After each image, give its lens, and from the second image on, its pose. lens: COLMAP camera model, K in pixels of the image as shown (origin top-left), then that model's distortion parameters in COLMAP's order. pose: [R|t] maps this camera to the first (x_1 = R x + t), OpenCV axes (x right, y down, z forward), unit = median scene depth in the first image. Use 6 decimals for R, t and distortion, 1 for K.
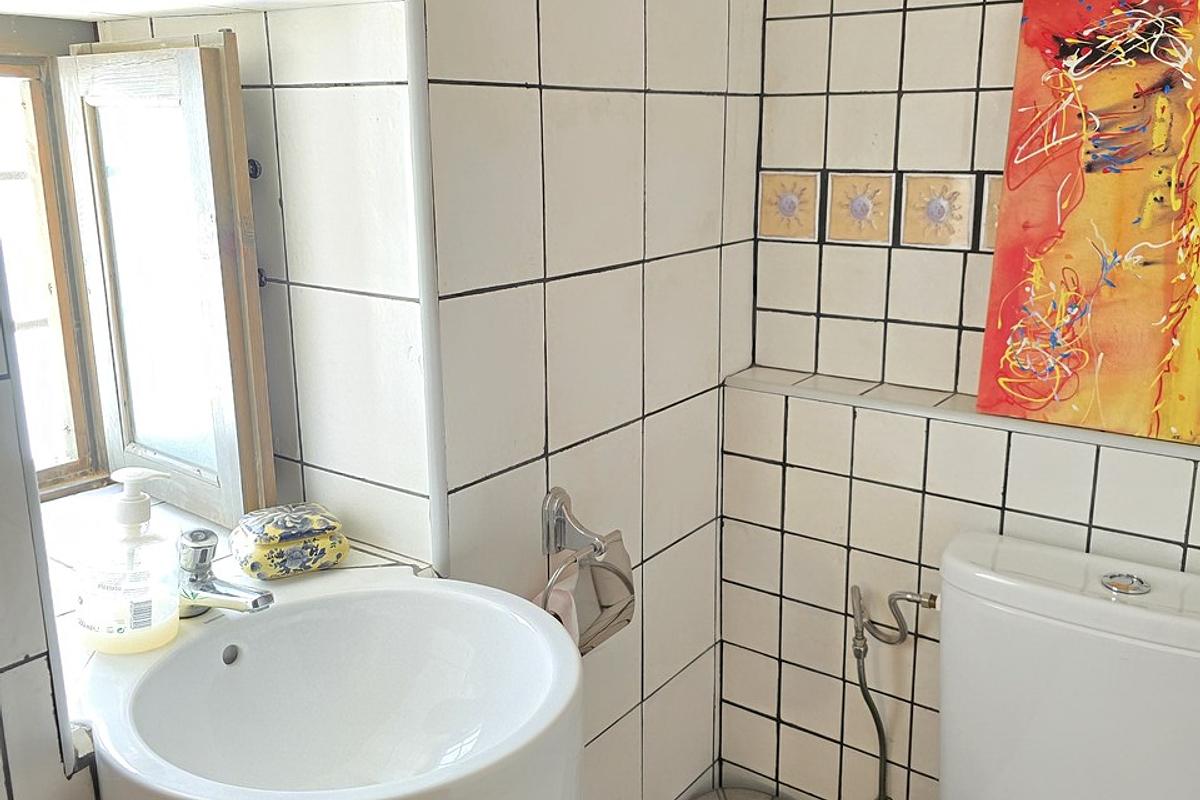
lens RADIAL K [[1079.5, 0, 622.0], [0, 1079.5, 388.0], [0, 0, 1]] dist [0.093864, -0.143851]
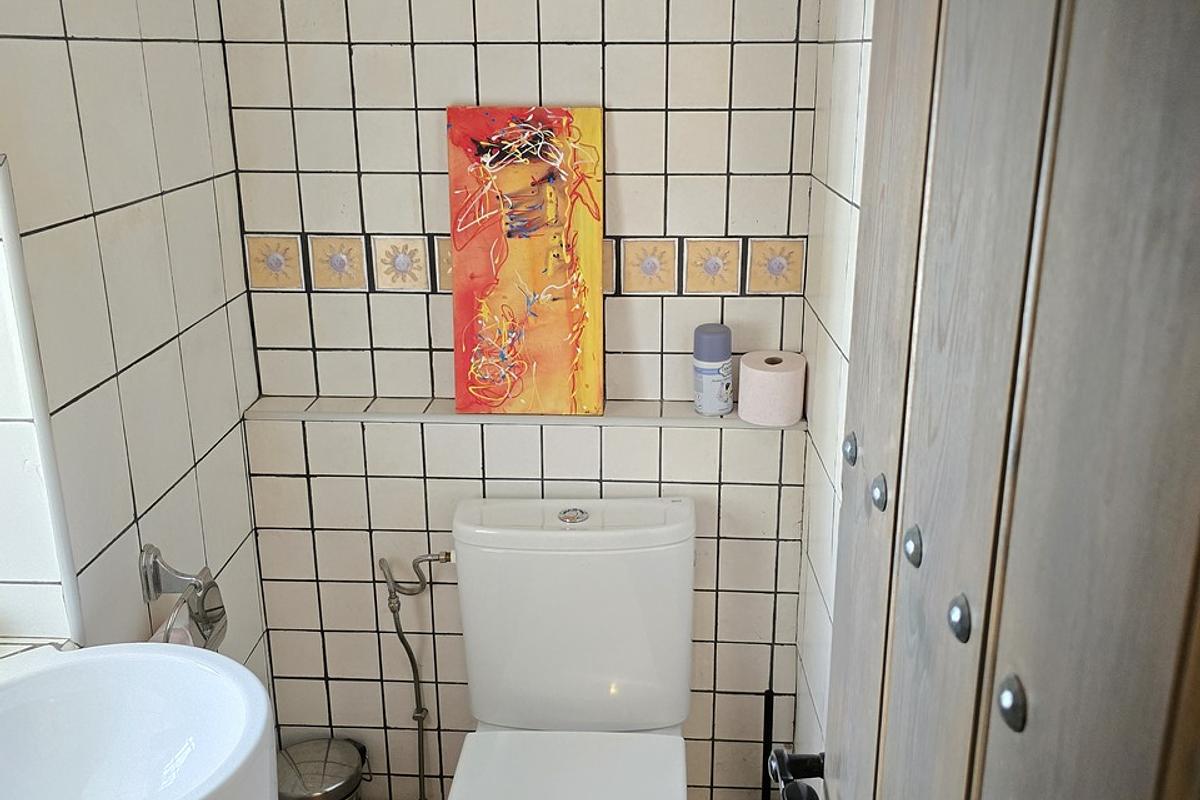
lens RADIAL K [[1079.5, 0, 622.0], [0, 1079.5, 388.0], [0, 0, 1]] dist [0.093864, -0.143851]
pose [[0.825666, -0.159813, 0.541050, -0.240233], [0.125080, 0.987026, 0.100667, -0.124667], [-0.550118, -0.015443, 0.834944, -0.253680]]
